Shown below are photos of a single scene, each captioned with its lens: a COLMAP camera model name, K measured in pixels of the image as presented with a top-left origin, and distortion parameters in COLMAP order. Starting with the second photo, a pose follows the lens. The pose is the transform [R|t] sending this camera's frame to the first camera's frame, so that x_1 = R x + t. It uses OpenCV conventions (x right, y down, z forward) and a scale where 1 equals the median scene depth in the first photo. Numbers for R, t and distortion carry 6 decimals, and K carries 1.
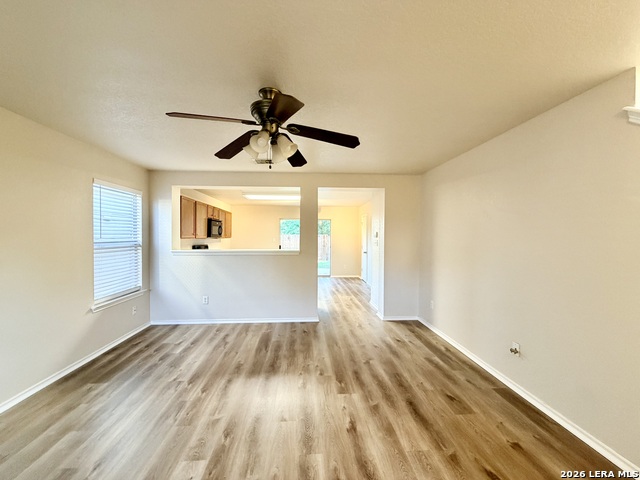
lens RADIAL K [[253.8, 0, 319.0], [0, 253.8, 238.5], [0, 0, 1]] dist [-0.001188, 0.000377]
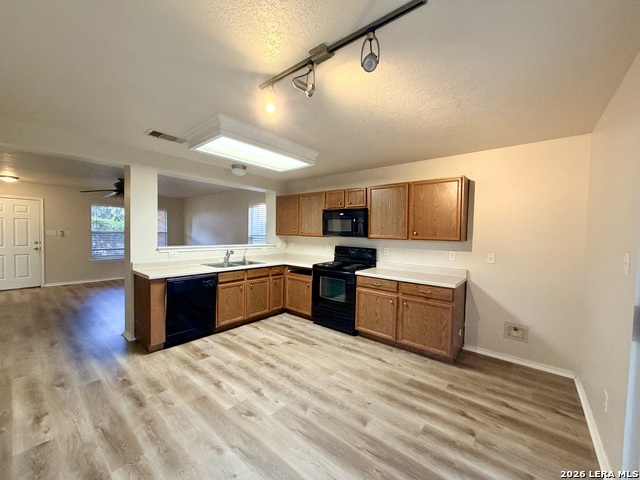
lens RADIAL K [[253.8, 0, 317.6], [0, 253.8, 242.8], [0, 0, 1]] dist [-0.001188, 0.000377]
pose [[-0.691454, 0.007538, -0.722382, 0.198886], [-0.030758, 0.998732, 0.039863, -0.020676], [0.721766, 0.049782, -0.690345, 2.602783]]
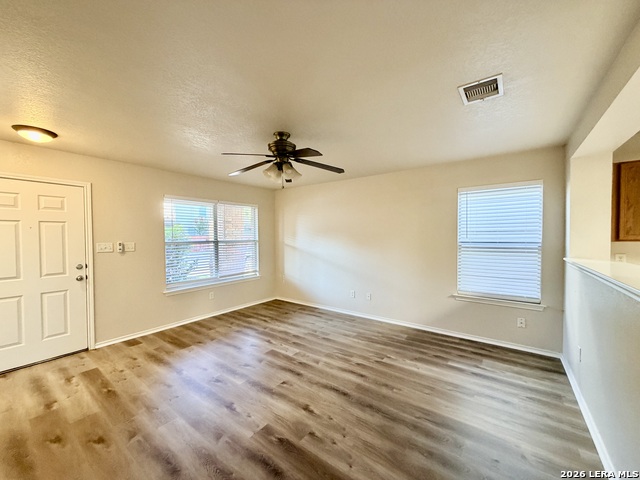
lens RADIAL K [[253.8, 0, 319.4], [0, 253.8, 238.3], [0, 0, 1]] dist [-0.001188, 0.000377]
pose [[-0.648747, 0.007330, -0.760969, 0.425657], [-0.005474, 0.999883, 0.014299, -0.013924], [0.760984, 0.013442, -0.648631, 1.182558]]
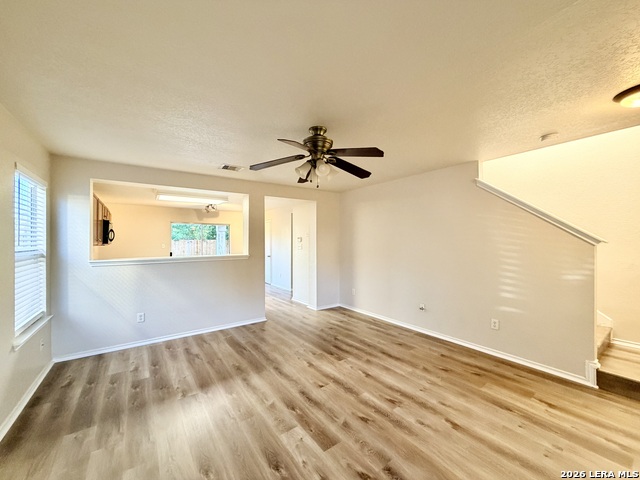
lens RADIAL K [[253.8, 0, 317.9], [0, 253.8, 239.1], [0, 0, 1]] dist [-0.001188, 0.000377]
pose [[0.851120, -0.004427, 0.524952, -0.495874], [0.013622, 0.999814, -0.013655, -0.000179], [-0.524794, 0.018772, 0.851022, -0.048042]]
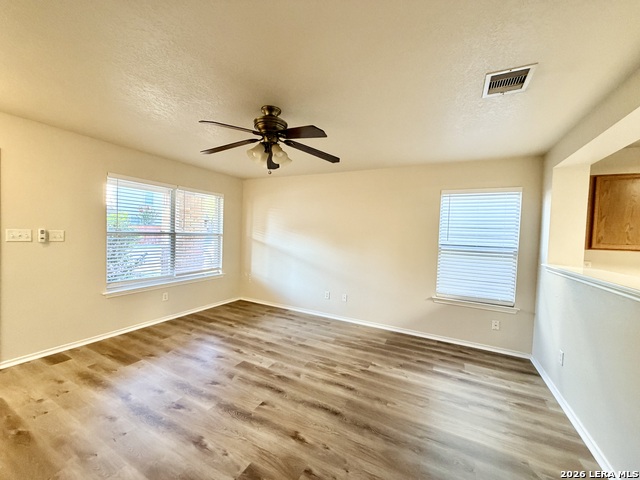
lens RADIAL K [[253.8, 0, 319.1], [0, 253.8, 238.8], [0, 0, 1]] dist [-0.001188, 0.000377]
pose [[-0.513594, -0.004846, -0.858019, 0.401105], [-0.048727, 0.998535, 0.023527, -0.009630], [0.856648, 0.053892, -0.513078, 1.042025]]
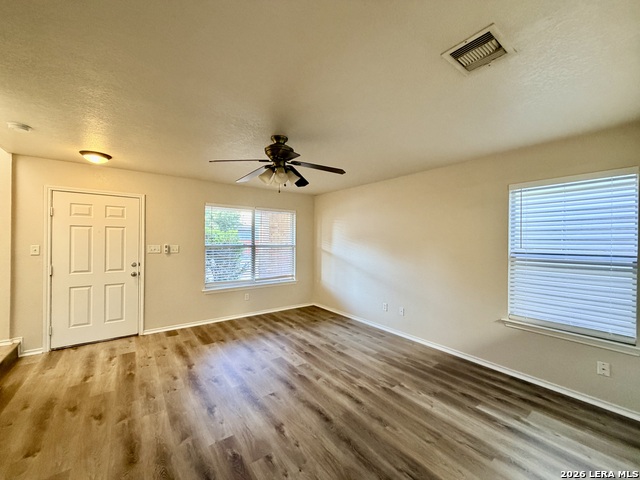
lens RADIAL K [[253.8, 0, 319.5], [0, 253.8, 239.3], [0, 0, 1]] dist [-0.001188, 0.000377]
pose [[-0.834900, -0.016489, -0.550154, 0.213618], [-0.019264, 0.999814, -0.000732, -0.017719], [0.550064, 0.009987, -0.835063, 1.295142]]
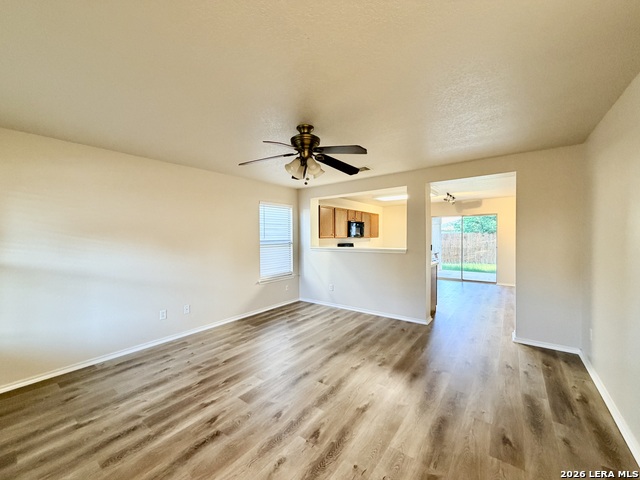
lens RADIAL K [[253.8, 0, 318.6], [0, 253.8, 238.1], [0, 0, 1]] dist [-0.001188, 0.000377]
pose [[0.754316, -0.006153, -0.656483, 0.415218], [0.006298, 0.999978, -0.002135, 0.003733], [0.656481, -0.002524, 0.754338, 0.026747]]
